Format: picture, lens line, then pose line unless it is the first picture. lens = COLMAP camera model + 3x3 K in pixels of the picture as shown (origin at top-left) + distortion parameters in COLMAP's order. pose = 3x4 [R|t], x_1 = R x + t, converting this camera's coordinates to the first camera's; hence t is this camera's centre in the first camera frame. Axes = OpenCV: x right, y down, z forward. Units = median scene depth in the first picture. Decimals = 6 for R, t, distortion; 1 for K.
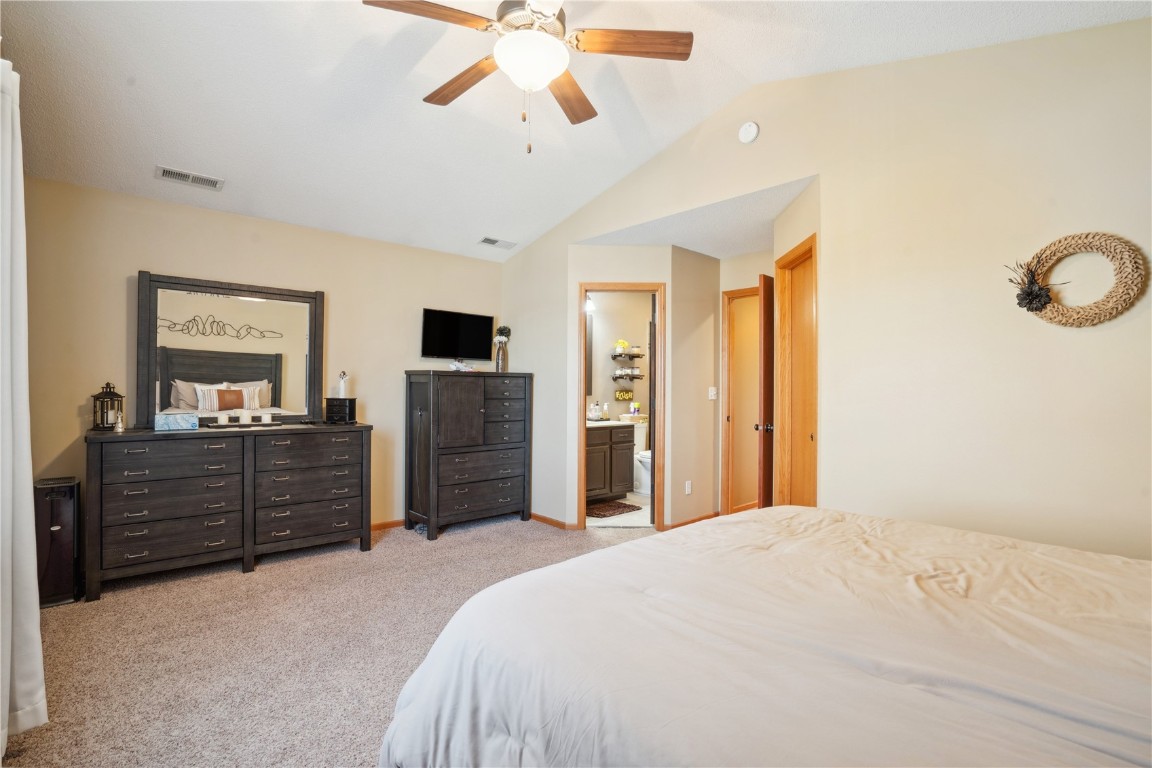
lens RADIAL K [[545.6, 0, 575.3], [0, 545.6, 386.7], [0, 0, 1]] dist [0.000483, 0.000021]
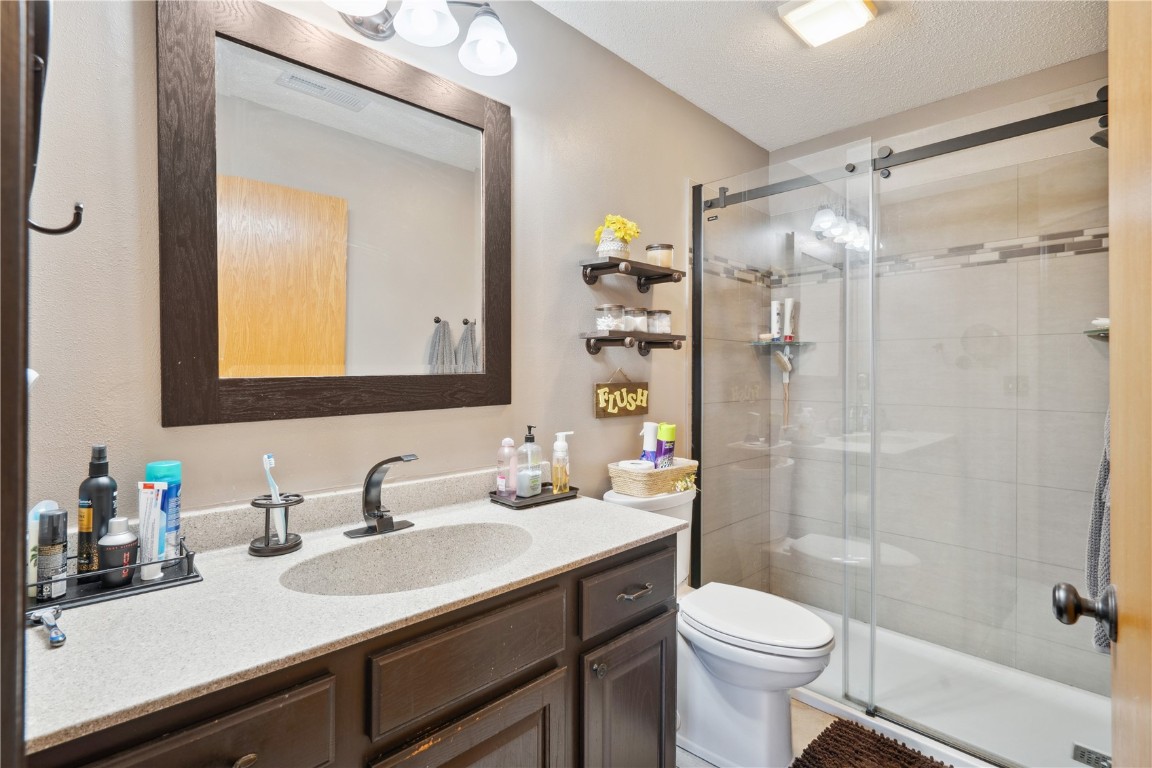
lens RADIAL K [[545.6, 0, 576.1], [0, 545.6, 377.4], [0, 0, 1]] dist [0.000483, 0.000021]
pose [[0.999013, -0.002431, 0.044356, 0.048508], [0.002046, 0.999960, 0.008725, 0.000464], [-0.044375, -0.008626, 0.998978, 0.689637]]
